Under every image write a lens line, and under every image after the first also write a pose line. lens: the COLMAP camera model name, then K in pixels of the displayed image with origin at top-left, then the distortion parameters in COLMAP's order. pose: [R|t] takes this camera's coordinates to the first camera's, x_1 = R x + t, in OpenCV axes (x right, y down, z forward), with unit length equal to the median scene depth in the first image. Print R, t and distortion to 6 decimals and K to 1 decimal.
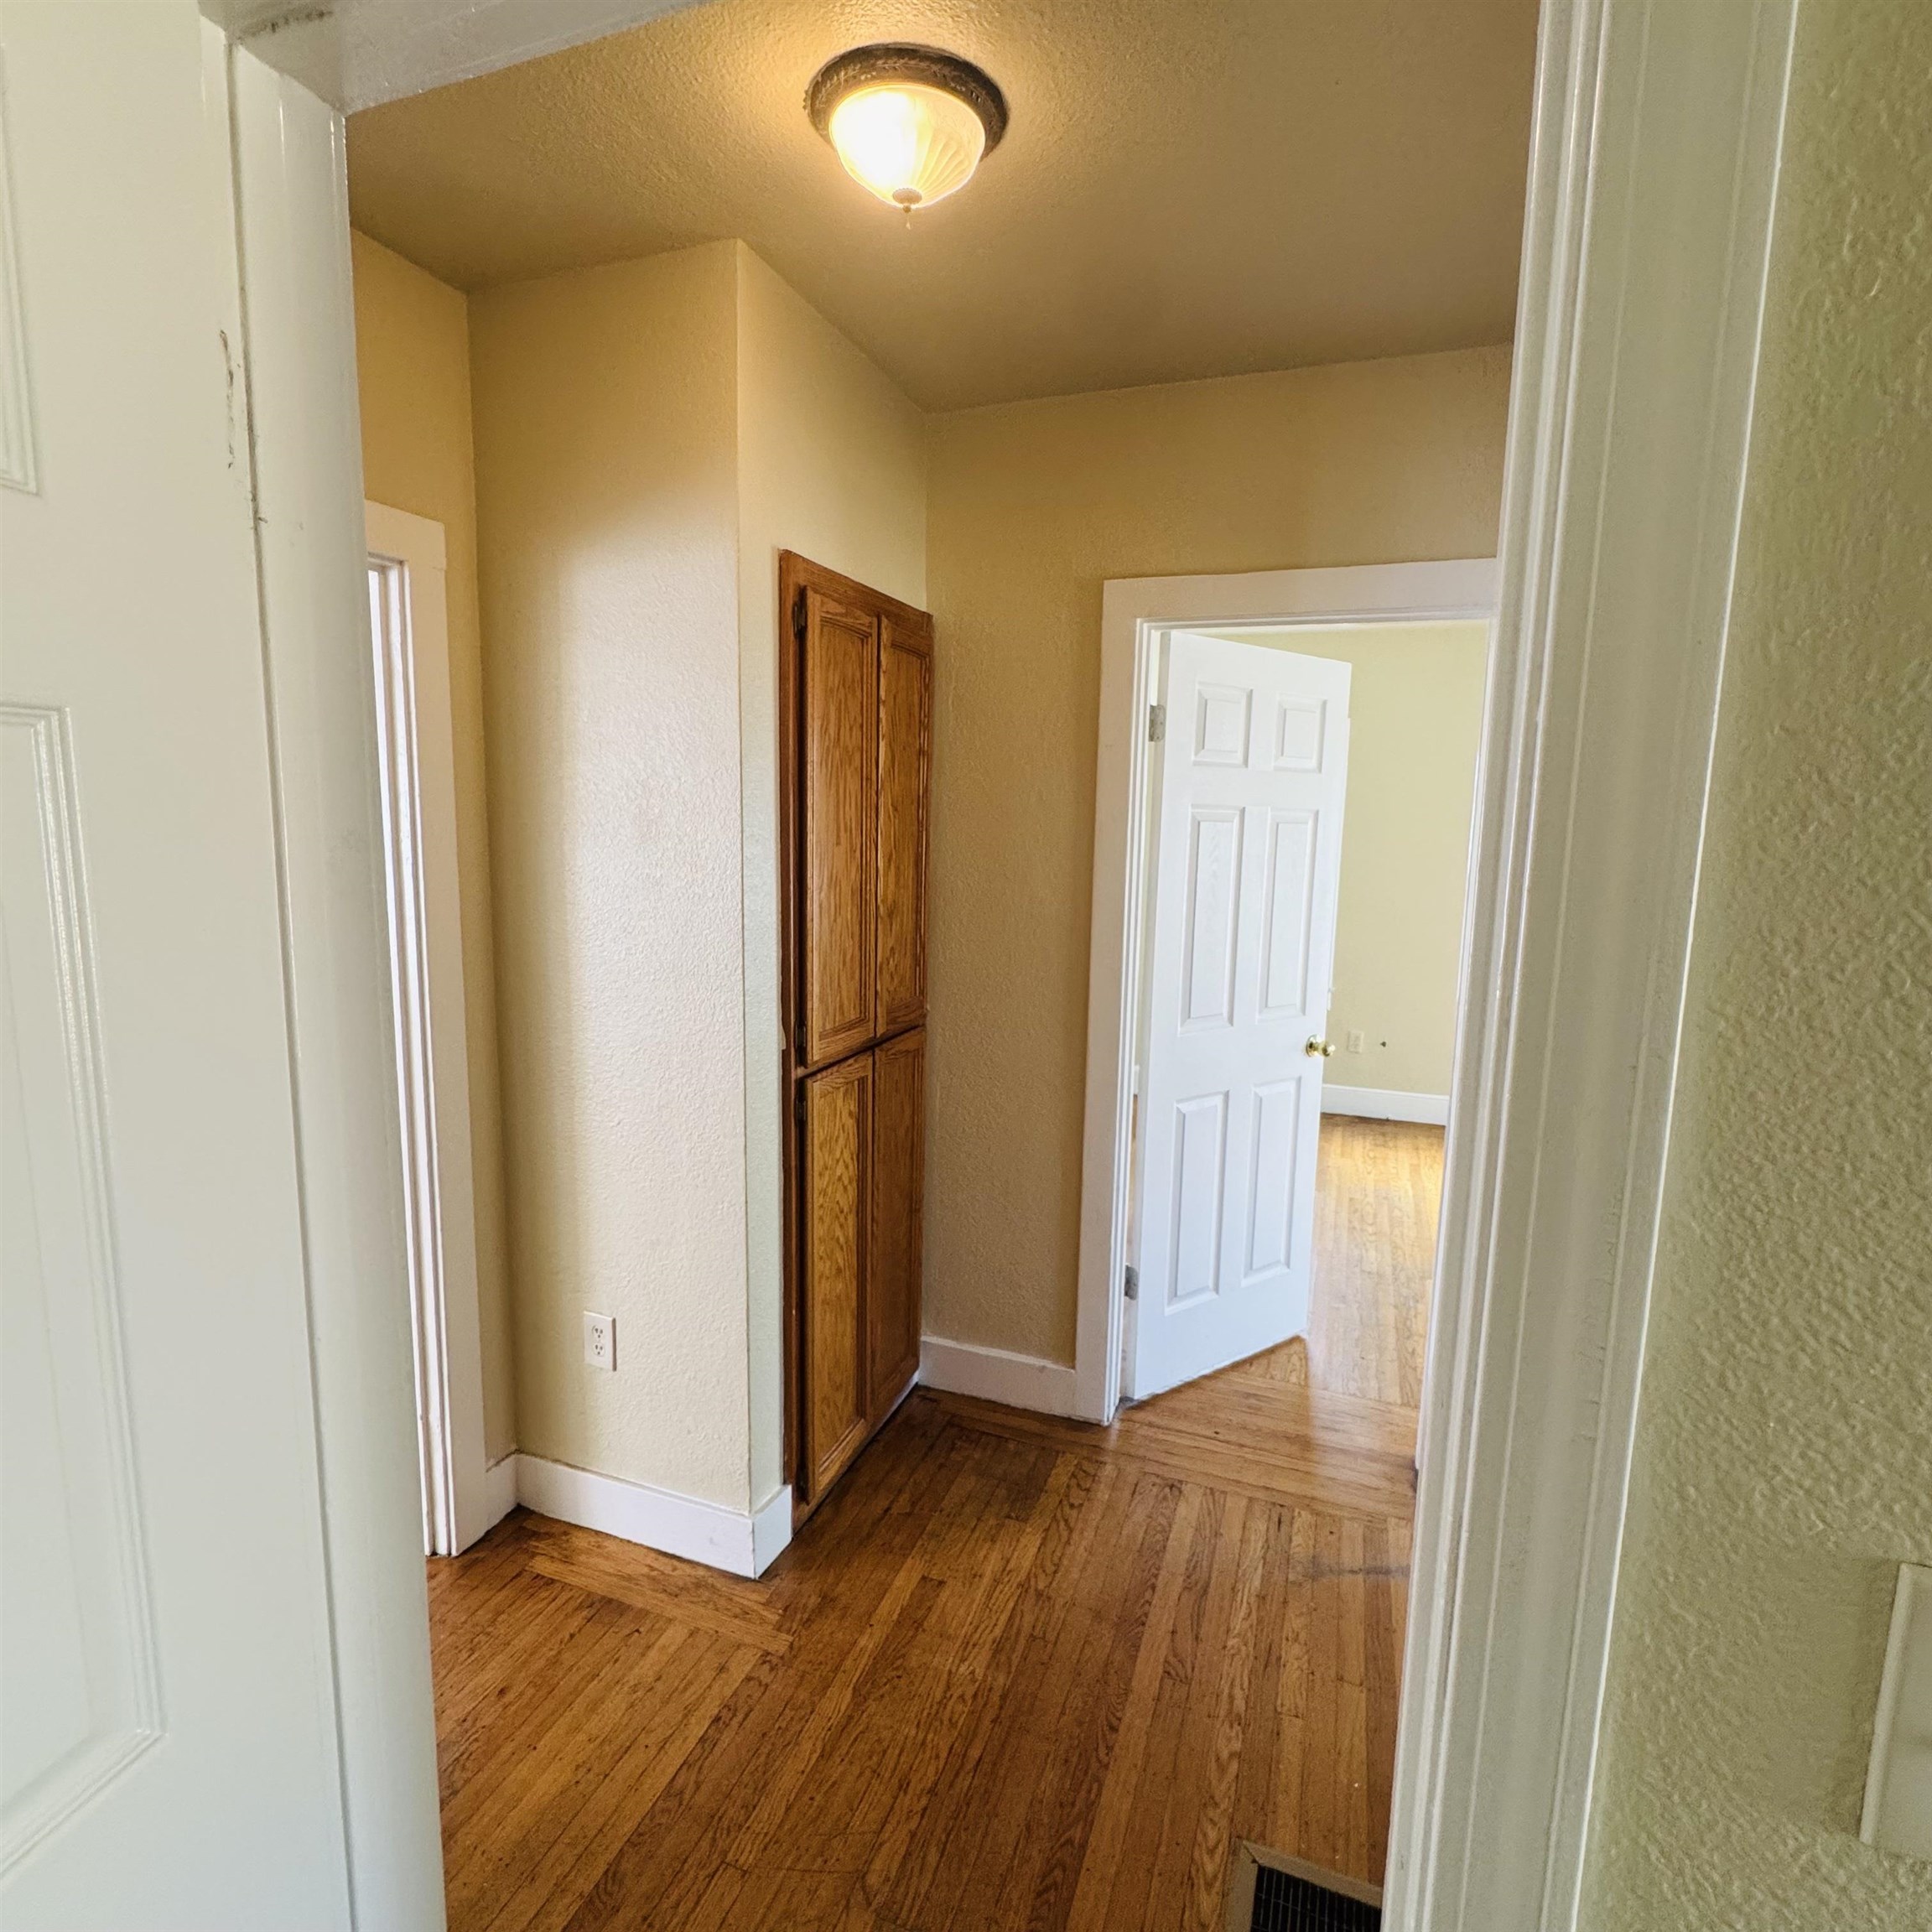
lens RADIAL K [[1031.9, 0, 978.7], [0, 1031.9, 959.7], [0, 0, 1]] dist [-0.006258, 0.000777]
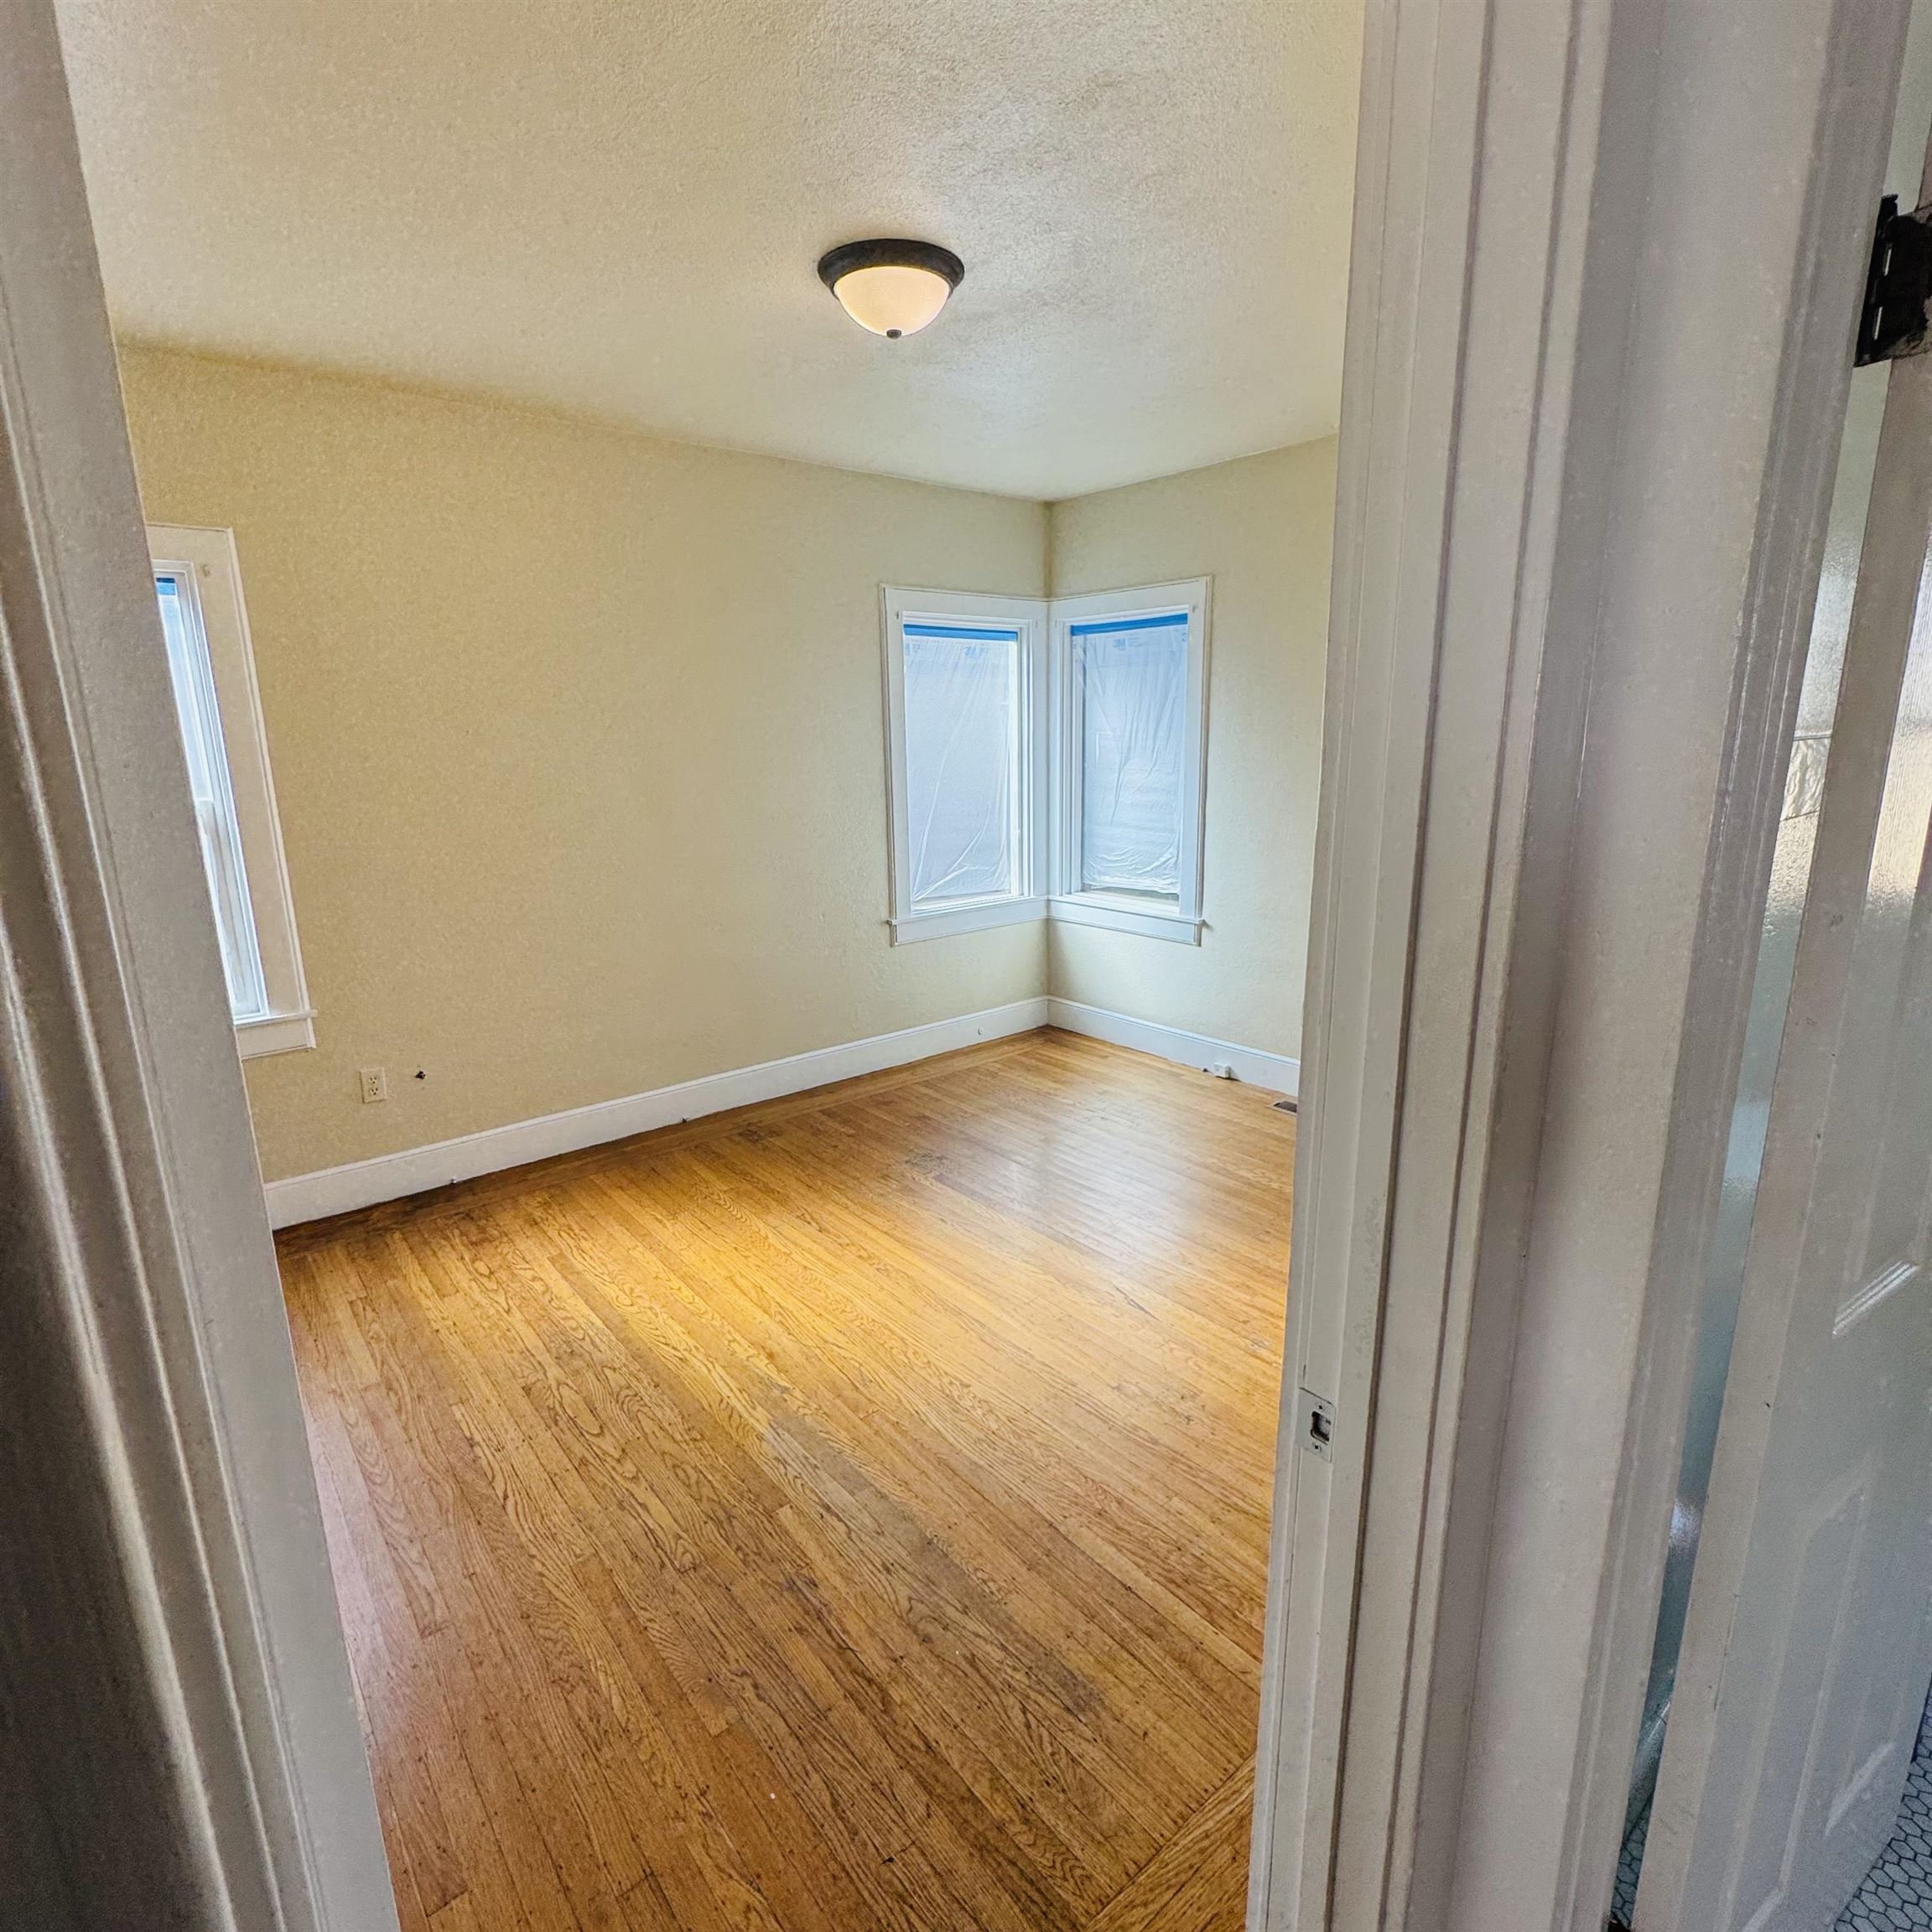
lens RADIAL K [[1031.9, 0, 967.8], [0, 1031.9, 965.7], [0, 0, 1]] dist [-0.006258, 0.000777]
pose [[0.501507, -0.223534, 0.835777, 0.053126], [0.141378, 0.974233, 0.175732, -0.053680], [-0.853524, 0.030030, 0.520187, 0.428866]]
